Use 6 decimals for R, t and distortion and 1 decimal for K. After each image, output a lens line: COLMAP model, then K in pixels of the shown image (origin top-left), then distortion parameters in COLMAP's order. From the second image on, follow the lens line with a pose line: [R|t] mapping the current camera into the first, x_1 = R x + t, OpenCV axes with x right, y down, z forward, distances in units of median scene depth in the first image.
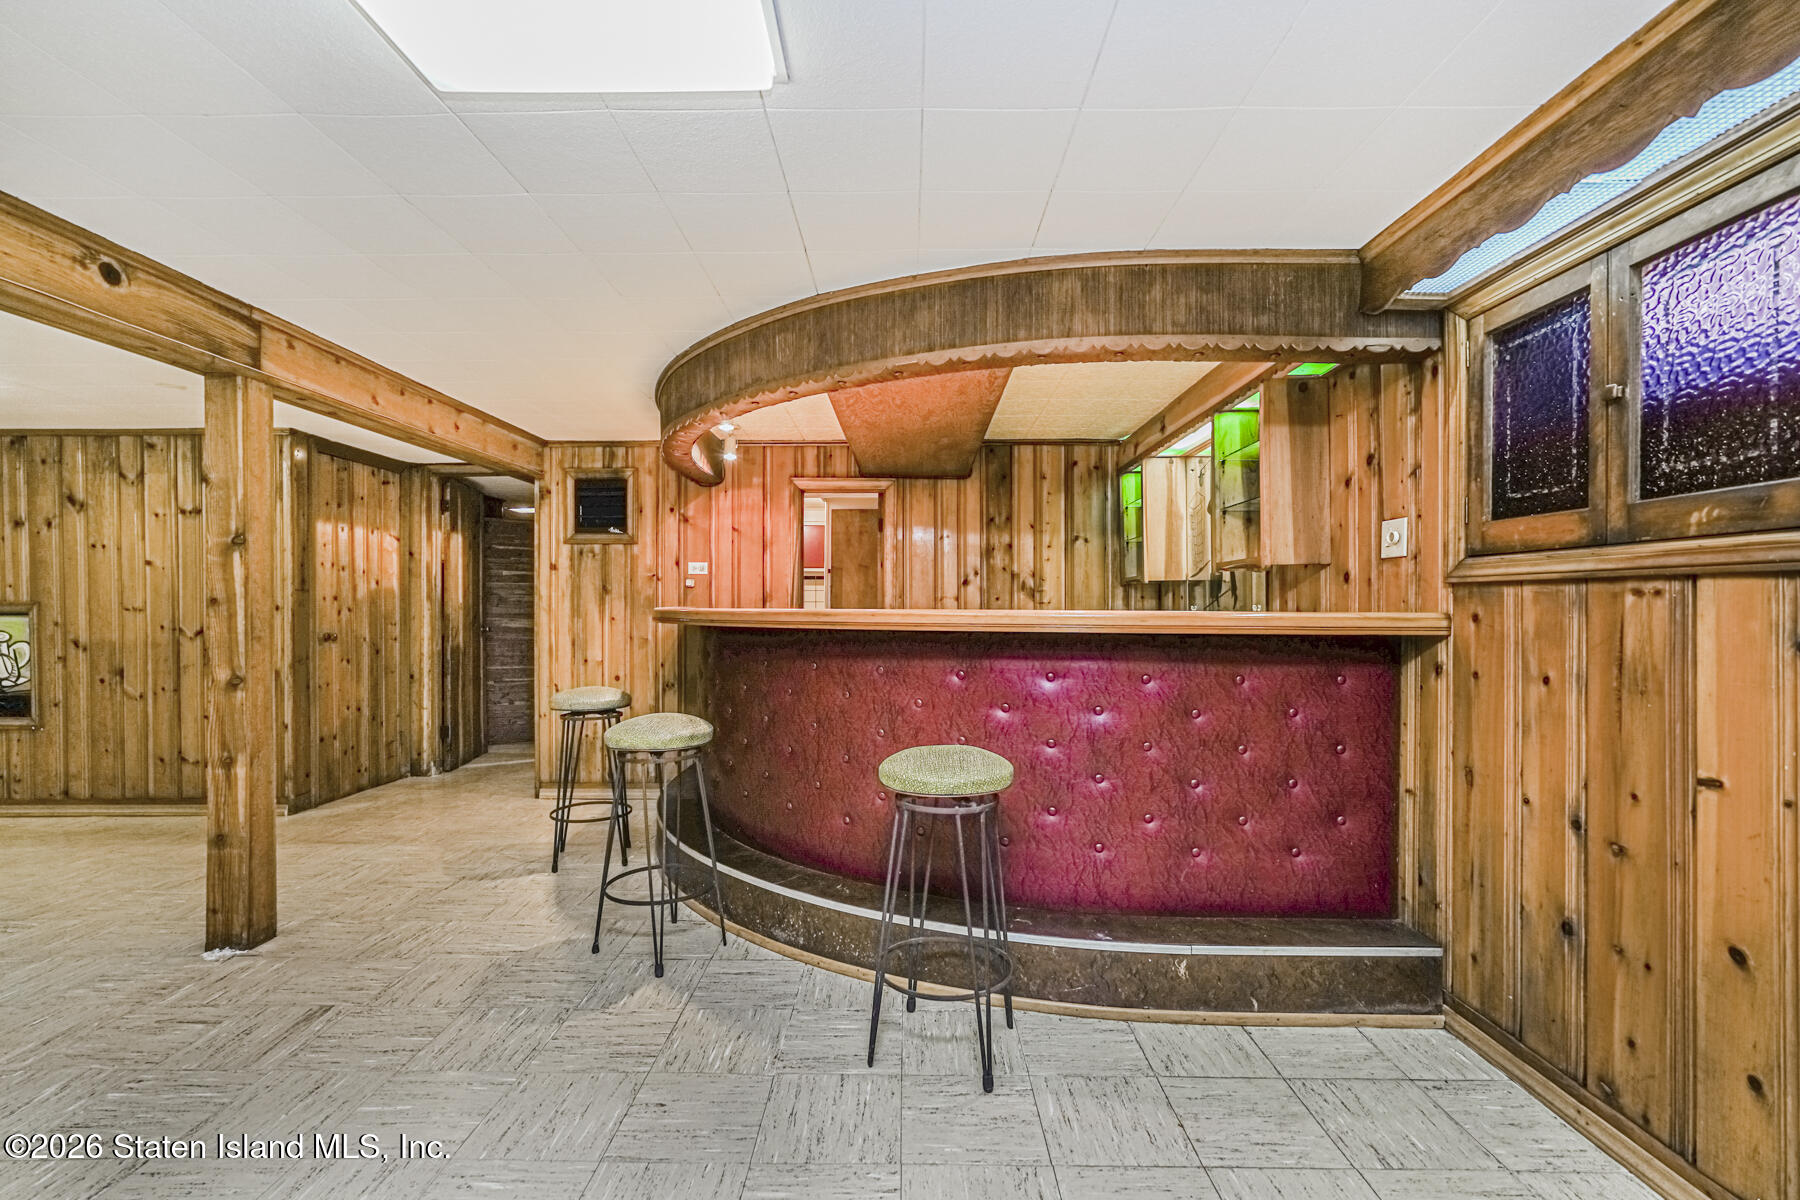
lens RADIAL K [[809.5, 0, 892.8], [0, 809.5, 602.0], [0, 0, 1]] dist [-0.010545, 0.005898]
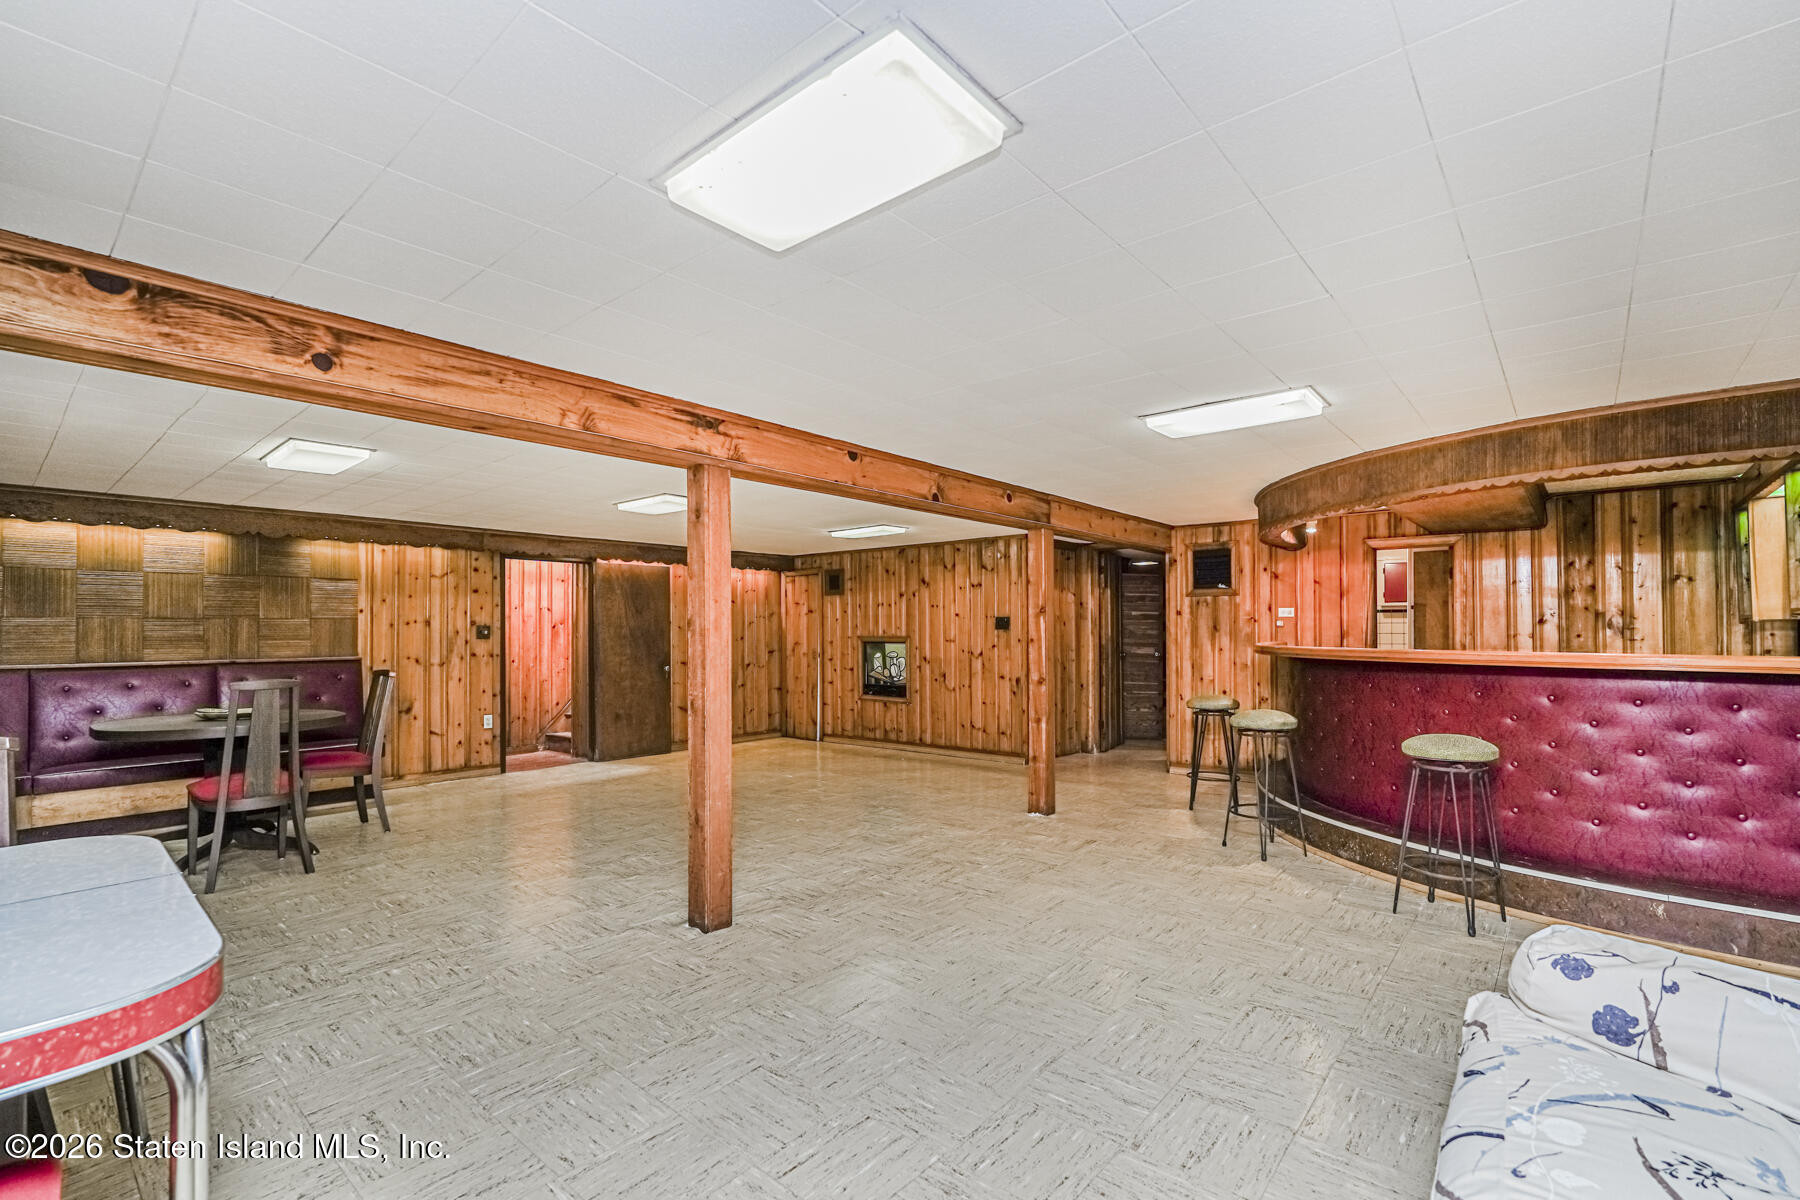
lens RADIAL K [[809.5, 0, 915.9], [0, 809.5, 620.8], [0, 0, 1]] dist [-0.010545, 0.005898]
pose [[0.787660, -0.007611, -0.616063, 0.109751], [0.002996, 0.999959, -0.008523, -0.020454], [0.616103, 0.004868, 0.787651, -0.470883]]
